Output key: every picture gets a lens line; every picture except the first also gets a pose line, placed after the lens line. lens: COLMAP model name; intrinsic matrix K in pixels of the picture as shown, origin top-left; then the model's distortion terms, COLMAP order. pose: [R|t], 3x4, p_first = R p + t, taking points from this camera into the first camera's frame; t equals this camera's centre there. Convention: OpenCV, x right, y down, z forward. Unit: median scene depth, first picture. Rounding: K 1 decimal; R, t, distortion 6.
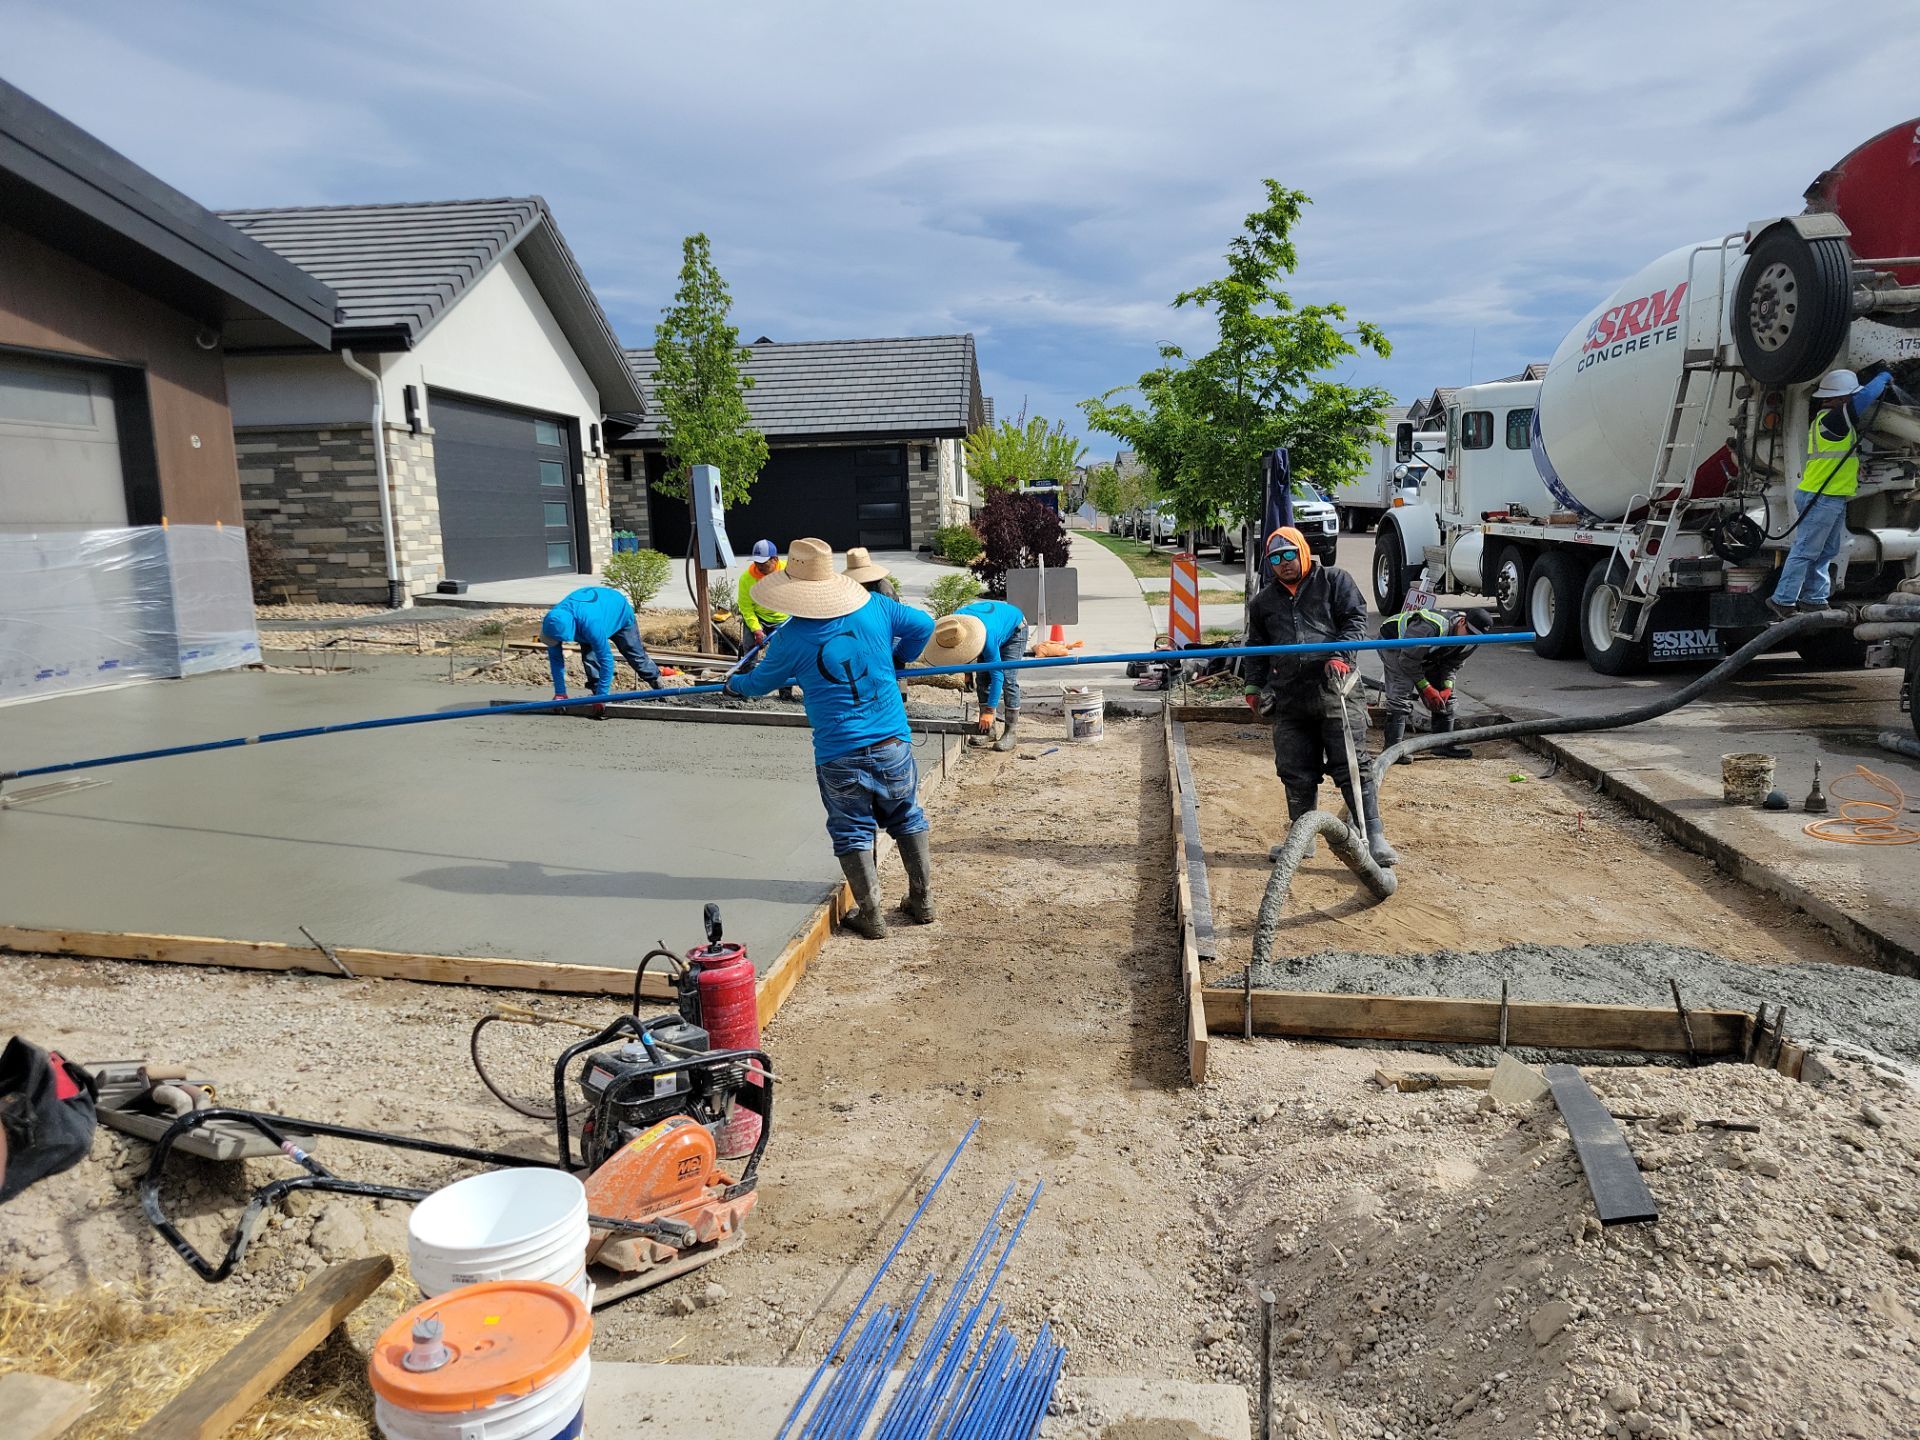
lens RADIAL K [[1470.5, 0, 971.4], [0, 1470.5, 734.1], [0, 0, 1]] dist [0.072528, -0.049824]
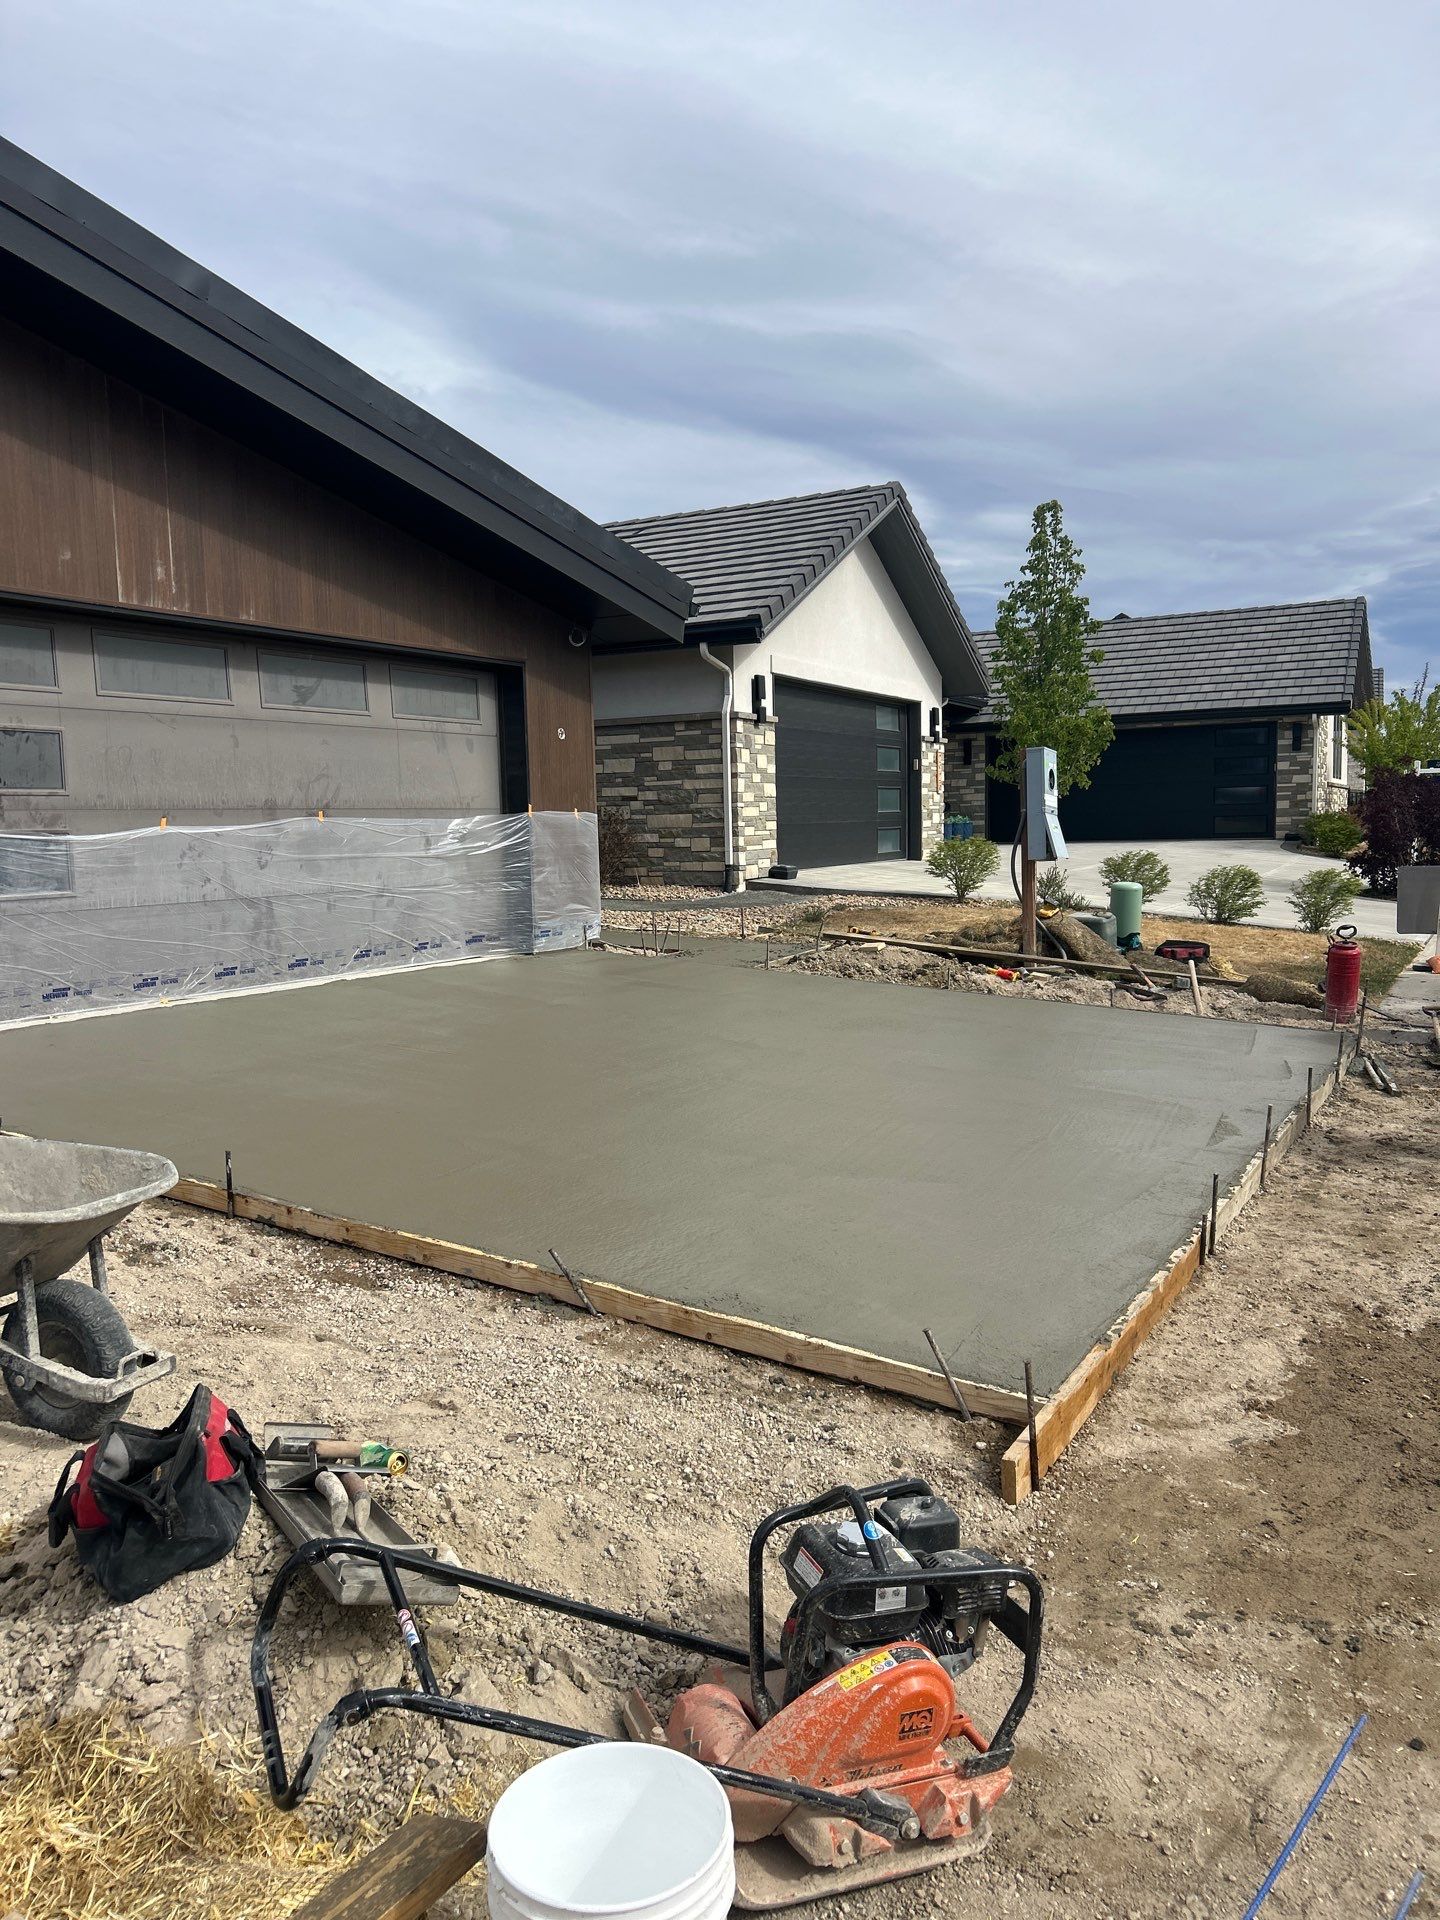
lens RADIAL K [[1456.5, 0, 675.3], [0, 1456.5, 977.7], [0, 0, 1]] dist [0.045107, -0.064691]
pose [[0.910778, 0.054164, -0.409328, -0.008986], [-0.064347, 0.997865, -0.011135, -0.017757], [0.407851, 0.036481, 0.912319, 0.101870]]
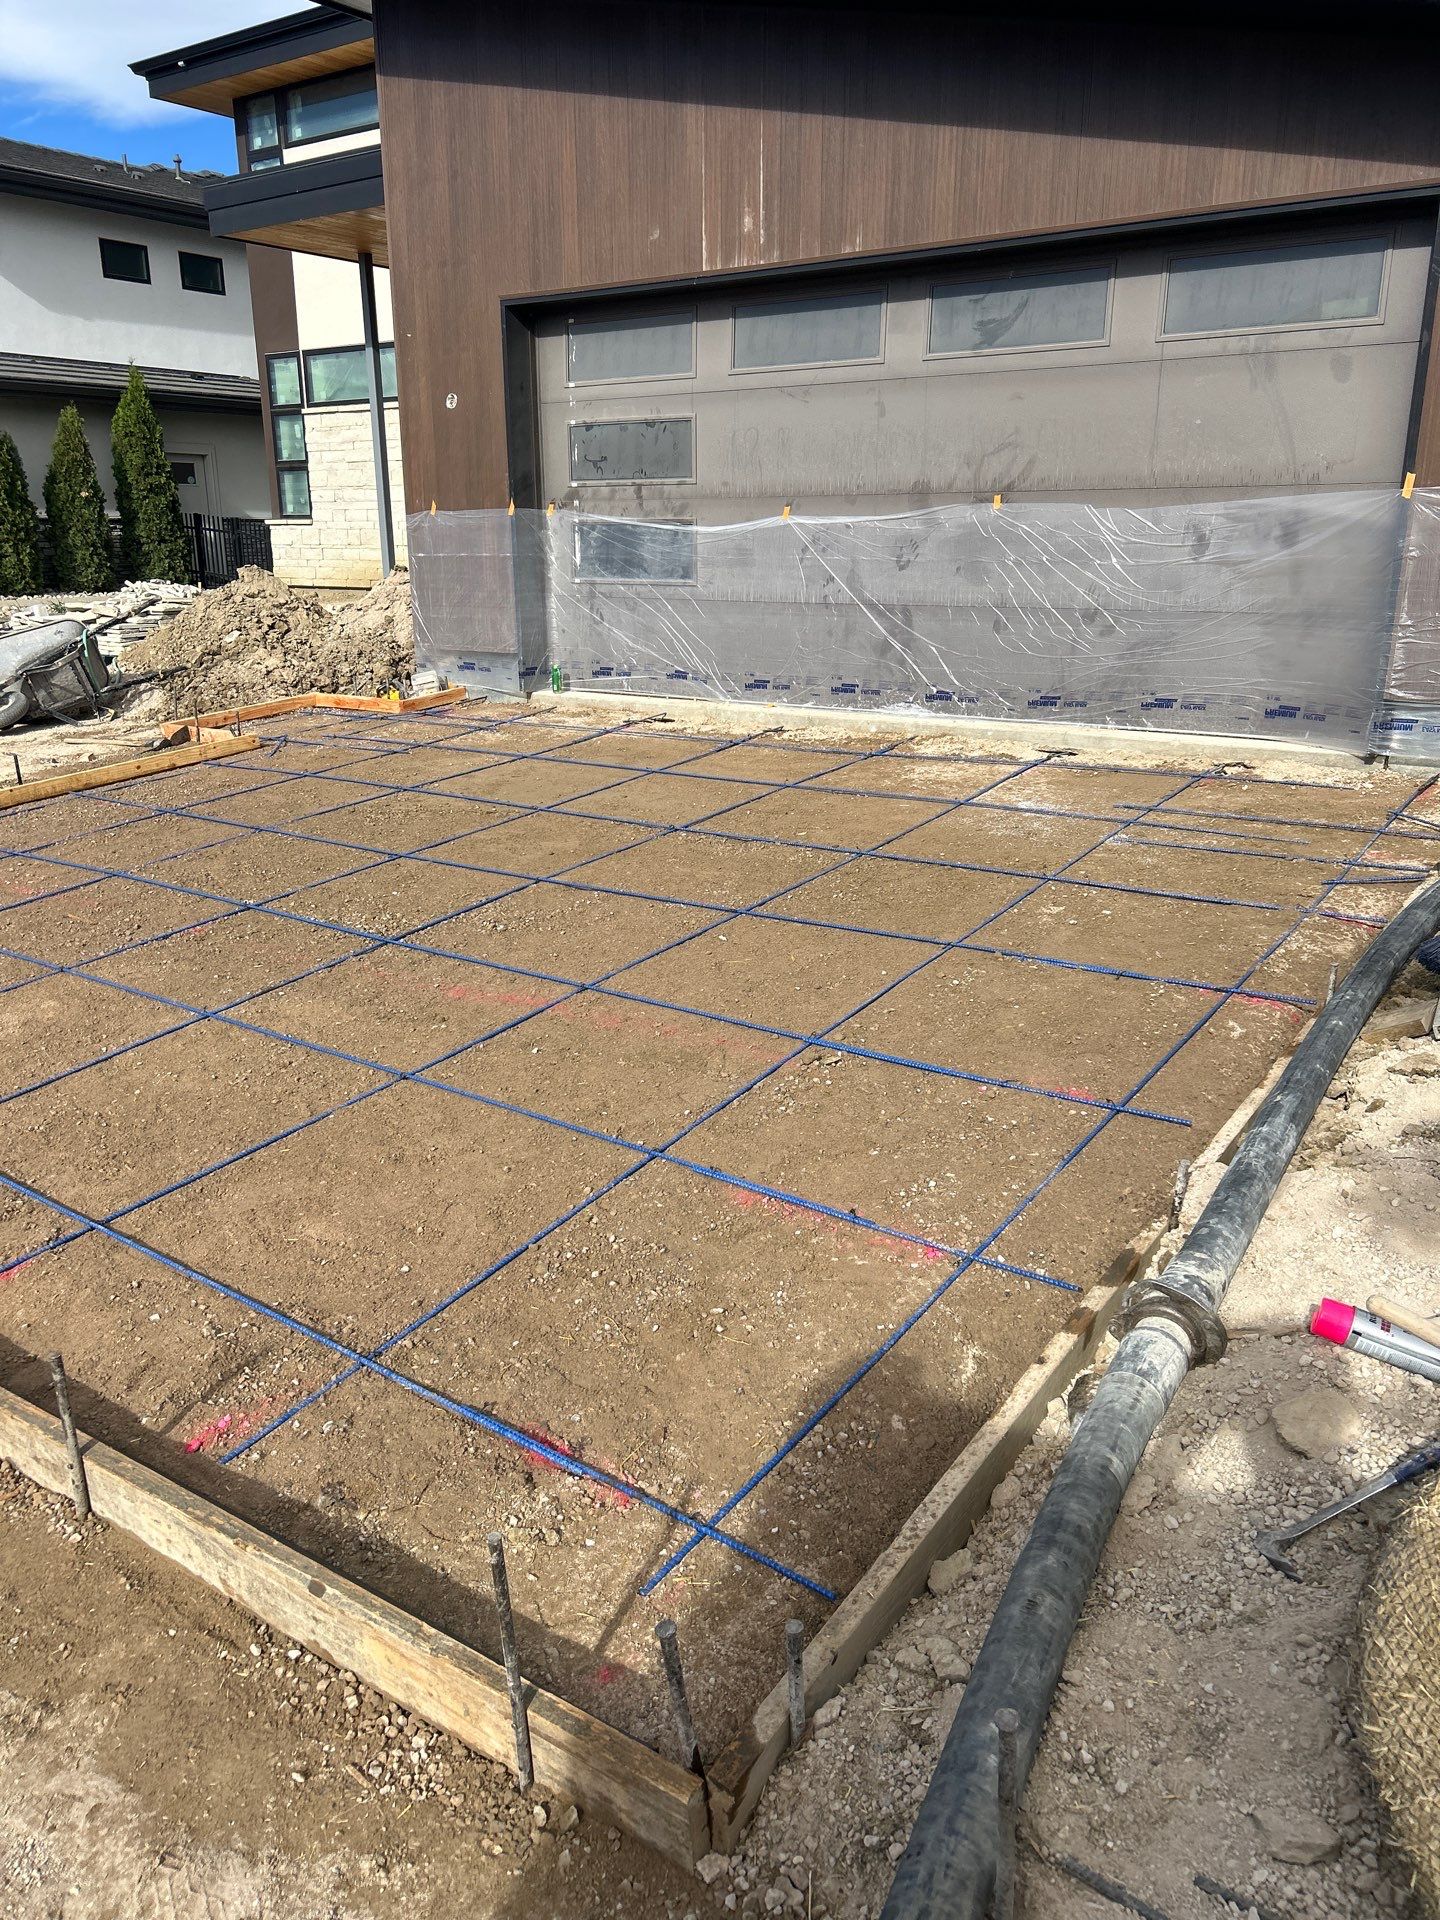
lens RADIAL K [[1471.7, 0, 720.7], [0, 1471.7, 971.2], [0, 0, 1]] dist [0.044712, -0.042454]
pose [[-0.471455, 0.282760, -0.835331, 0.124936], [-0.106508, 0.922015, 0.372215, -0.166193], [0.875435, 0.264452, -0.404572, 1.136825]]
